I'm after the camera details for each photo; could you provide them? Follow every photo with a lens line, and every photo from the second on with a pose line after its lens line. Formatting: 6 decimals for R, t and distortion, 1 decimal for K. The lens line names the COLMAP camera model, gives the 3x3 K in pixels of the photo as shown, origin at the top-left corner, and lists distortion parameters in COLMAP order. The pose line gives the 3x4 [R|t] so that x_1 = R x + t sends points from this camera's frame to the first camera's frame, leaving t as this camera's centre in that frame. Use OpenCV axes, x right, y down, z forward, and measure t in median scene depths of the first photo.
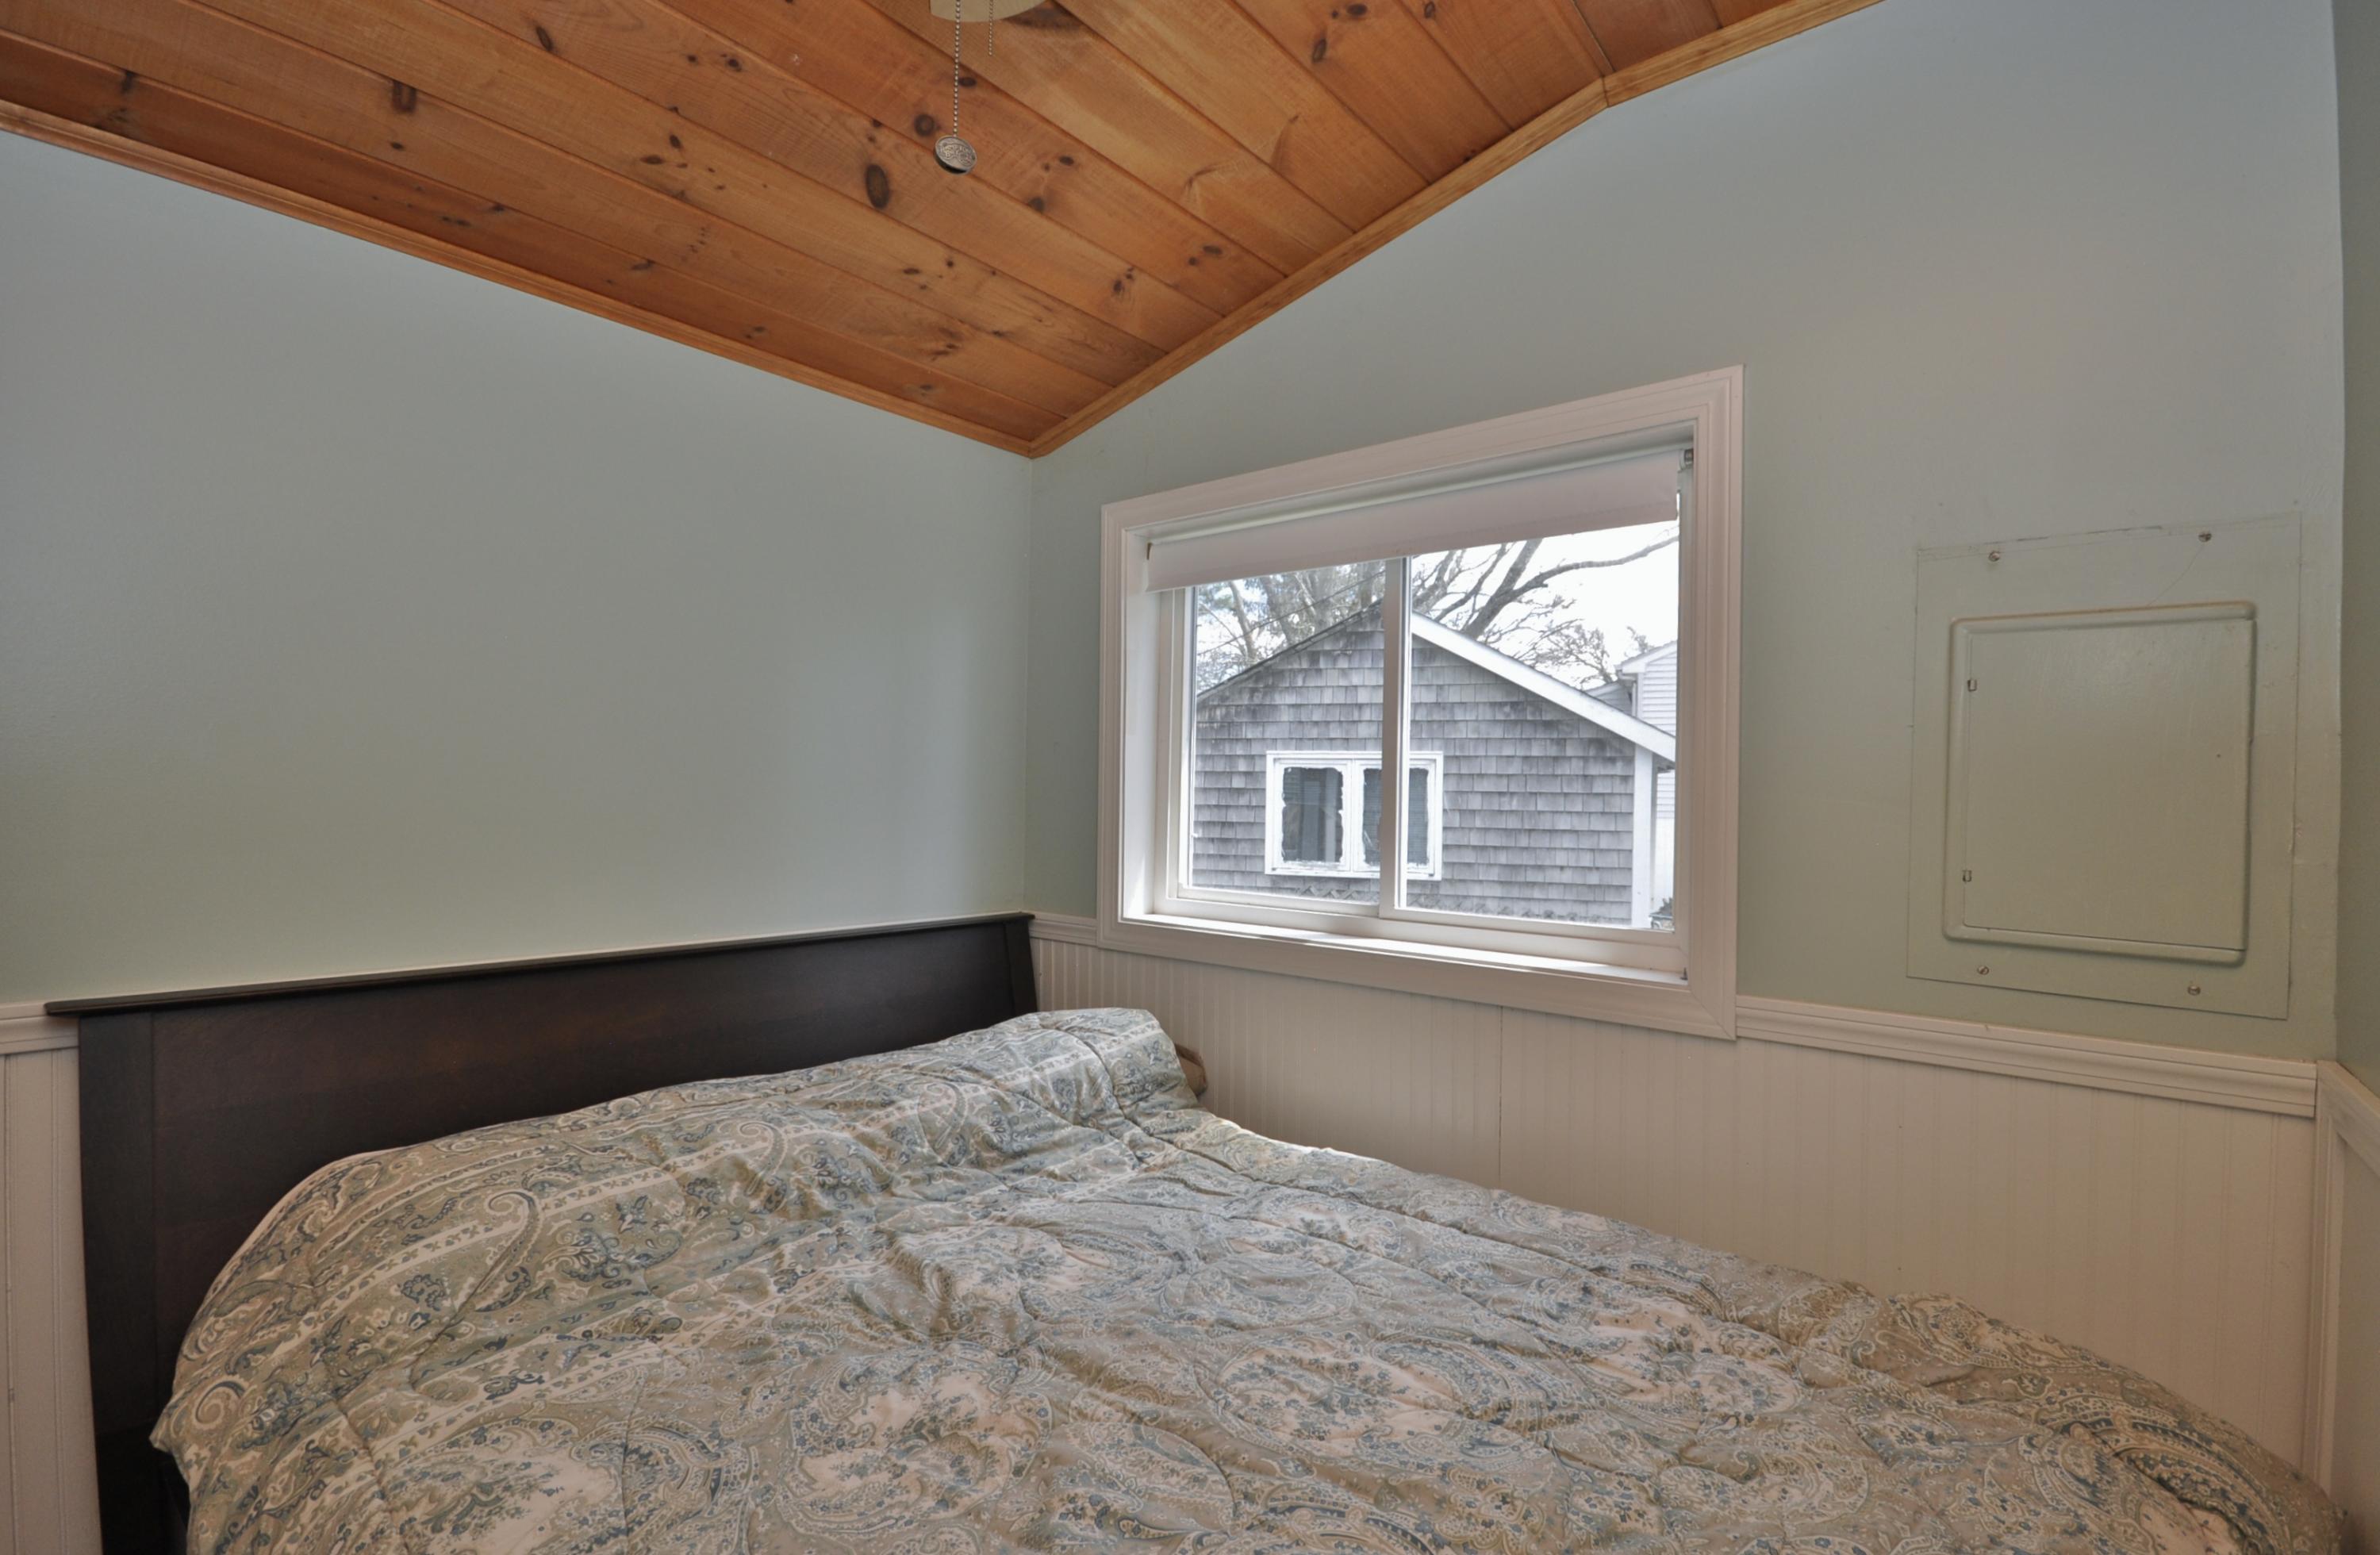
lens RADIAL K [[1055.3, 0, 1190.4], [0, 1055.3, 785.7], [0, 0, 1]] dist [0.001191, -0.005402]
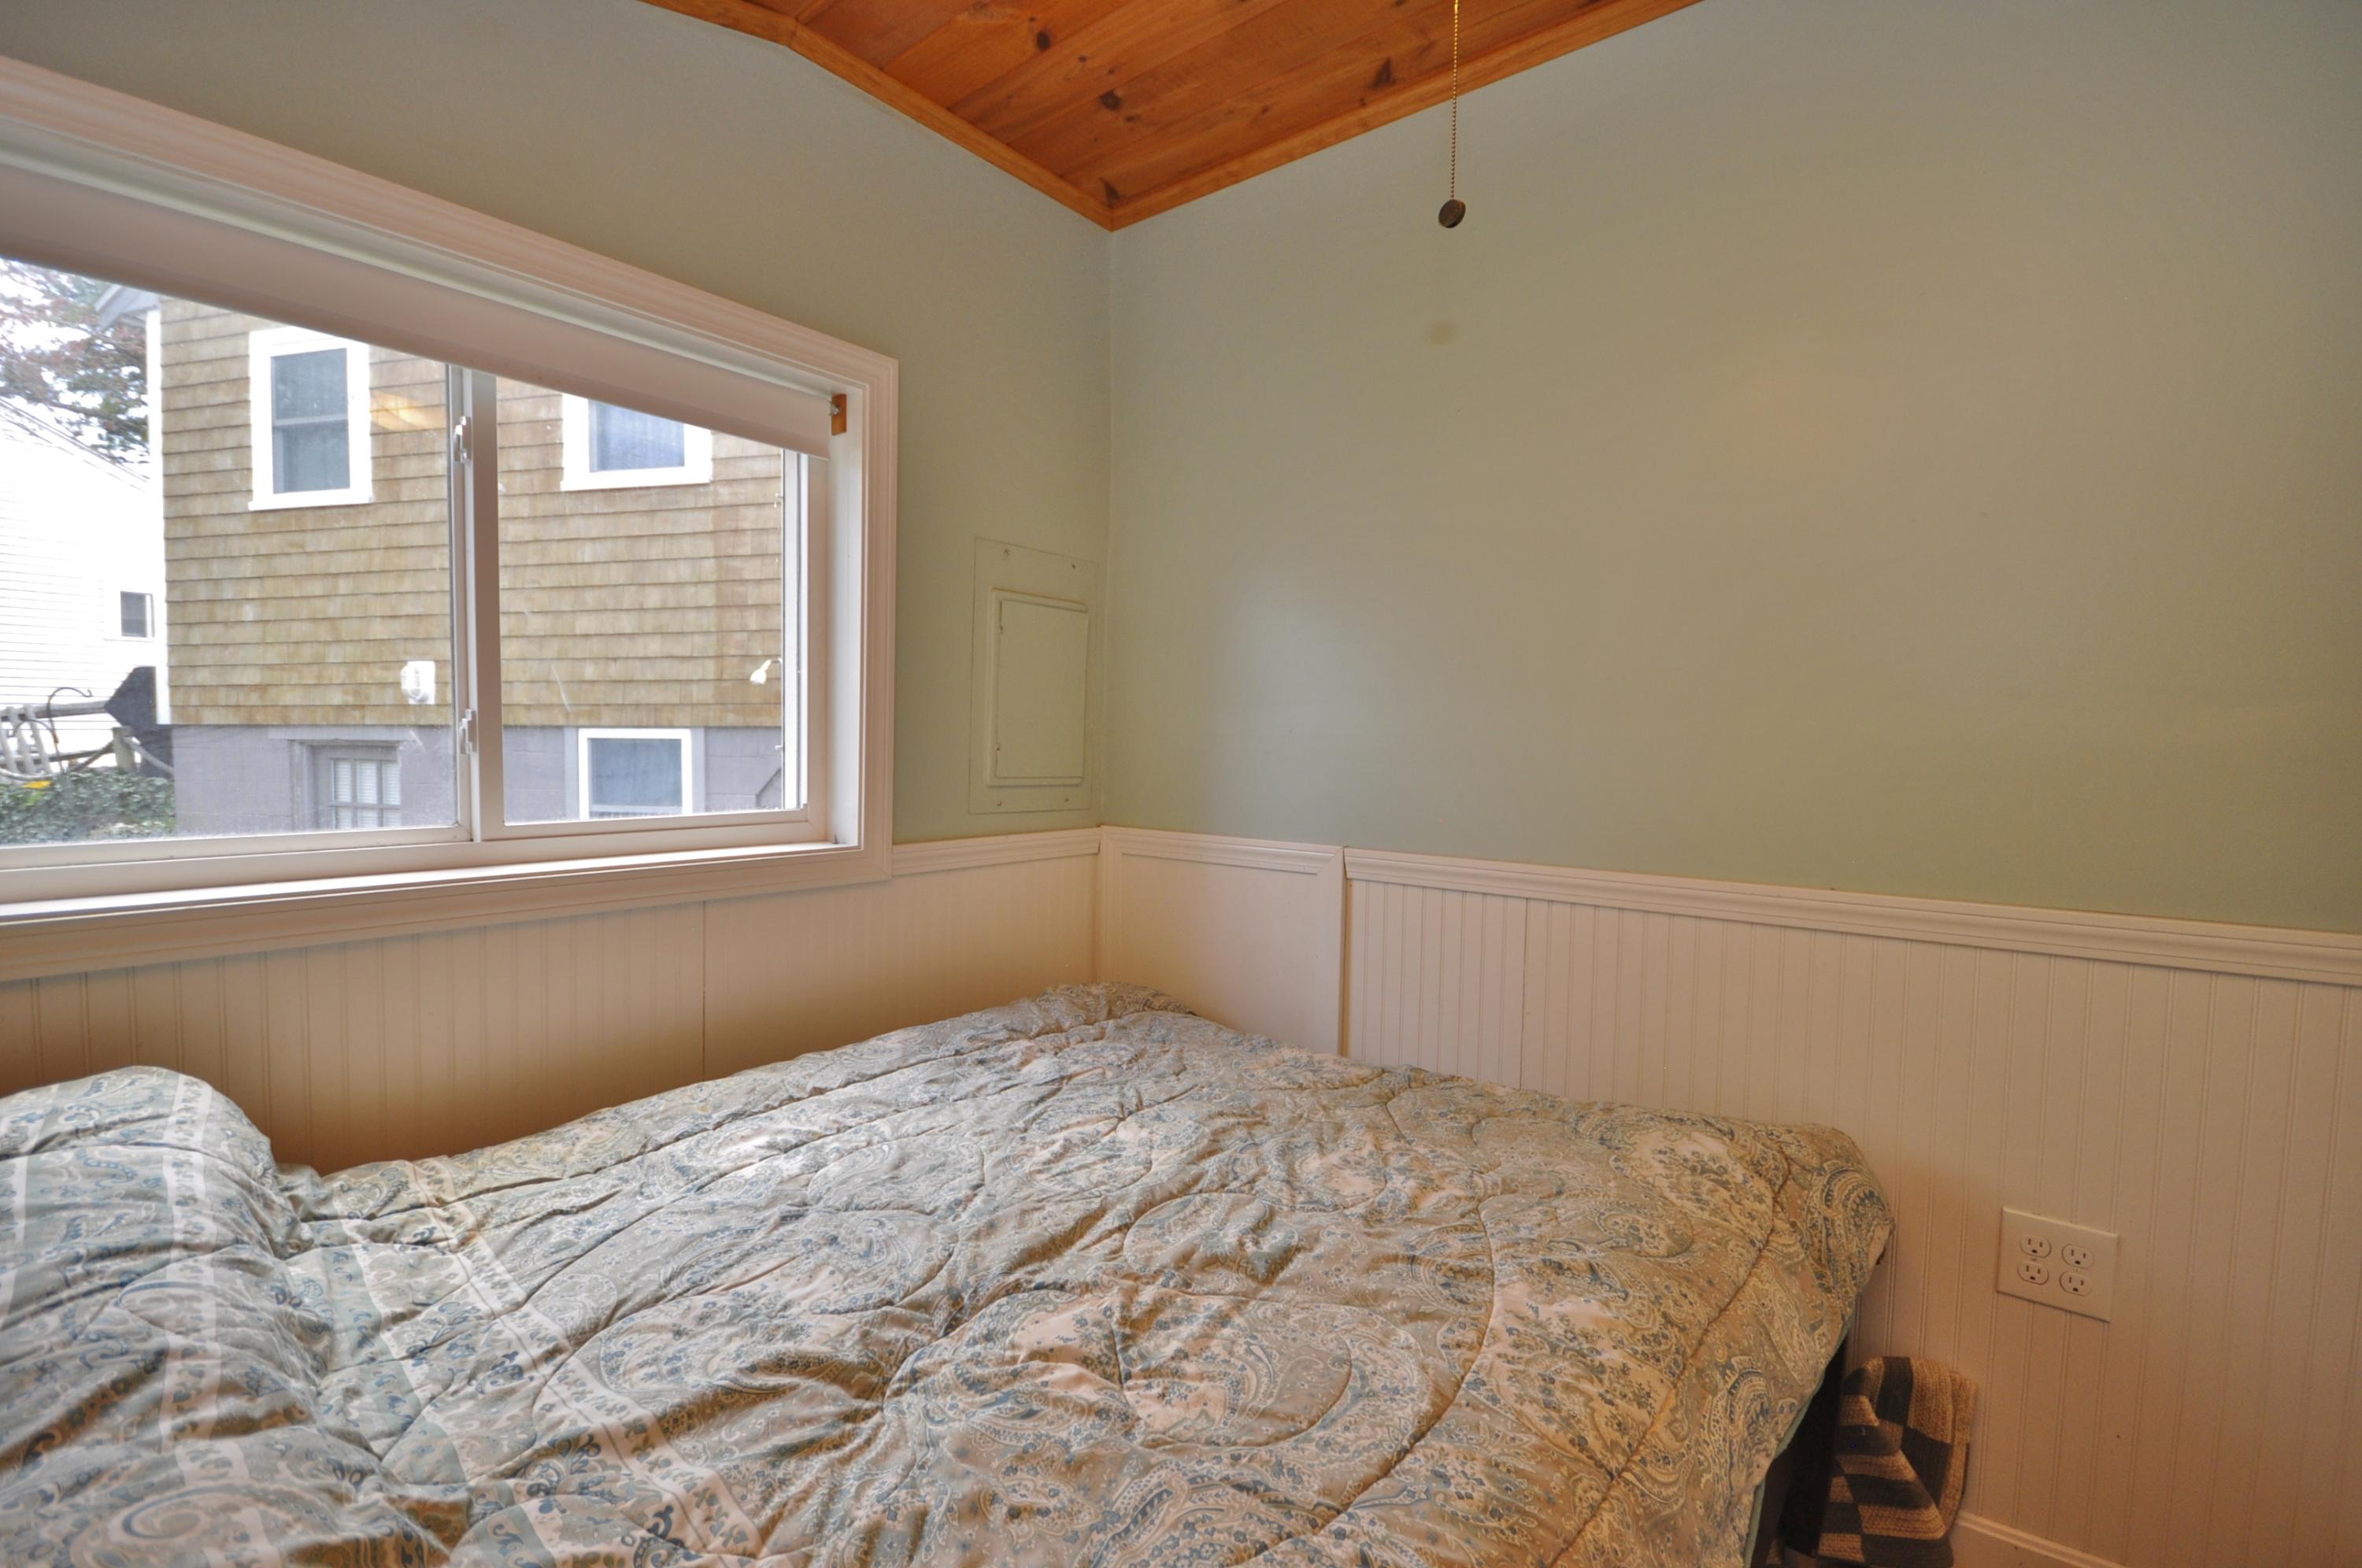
lens RADIAL K [[1034.1, 0, 1183.6], [0, 1034.1, 785.4], [0, 0, 1]] dist [0.004085, -0.007245]
pose [[-0.016612, -0.067272, 0.997596, -0.835281], [-0.027484, 0.997388, 0.066800, 0.027617], [-0.999484, -0.026308, -0.018418, 0.701820]]
